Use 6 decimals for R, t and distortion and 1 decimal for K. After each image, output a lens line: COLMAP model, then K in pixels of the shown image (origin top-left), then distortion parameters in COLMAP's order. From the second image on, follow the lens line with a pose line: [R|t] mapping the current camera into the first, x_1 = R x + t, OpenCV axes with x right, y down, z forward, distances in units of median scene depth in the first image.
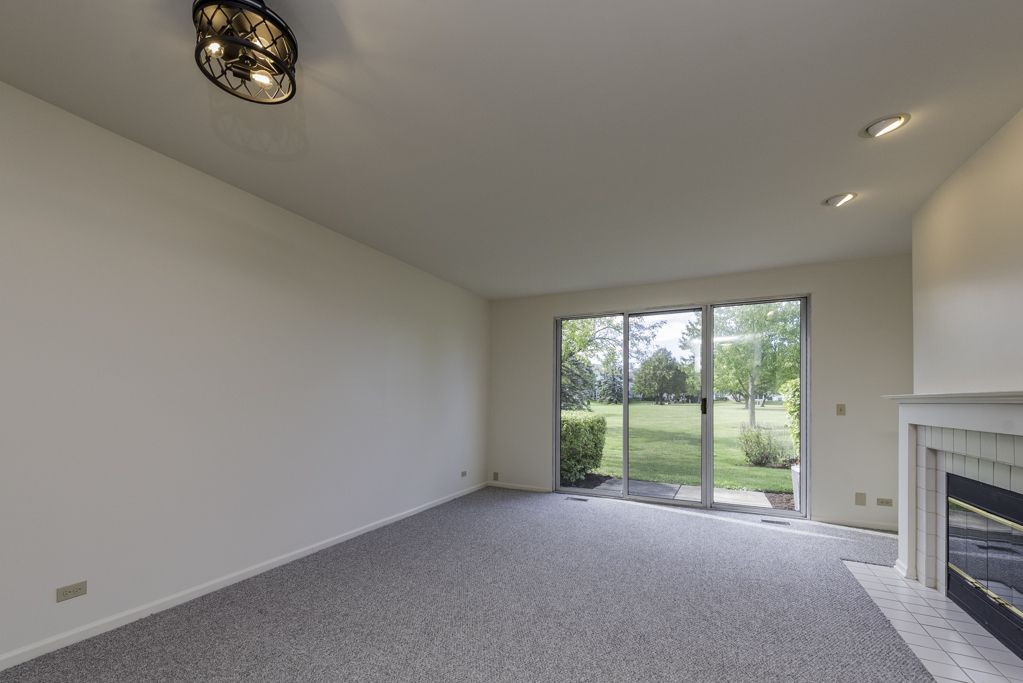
lens RADIAL K [[431.6, 0, 507.3], [0, 431.6, 398.7], [0, 0, 1]] dist [0.000555, 0.000081]
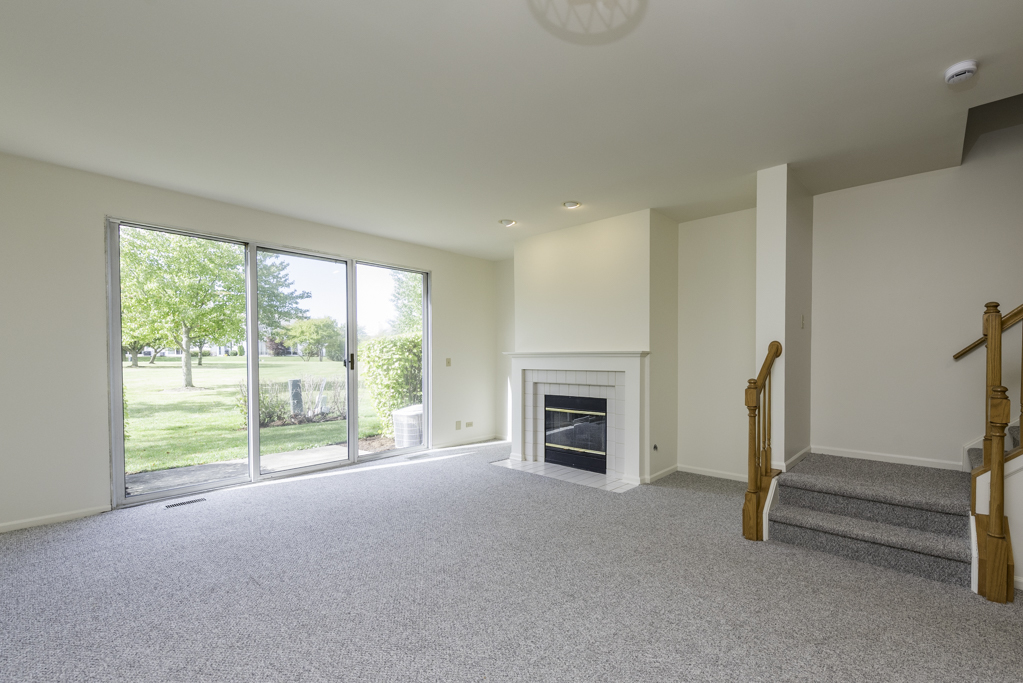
lens RADIAL K [[435.0, 0, 601.5], [0, 435.0, 365.3], [0, 0, 1]] dist [0.027468, -0.000039]
pose [[0.174576, -0.026168, 0.984296, -0.460450], [0.000155, 0.999647, 0.026549, -0.001370], [-0.984644, -0.004483, 0.174519, 0.270407]]
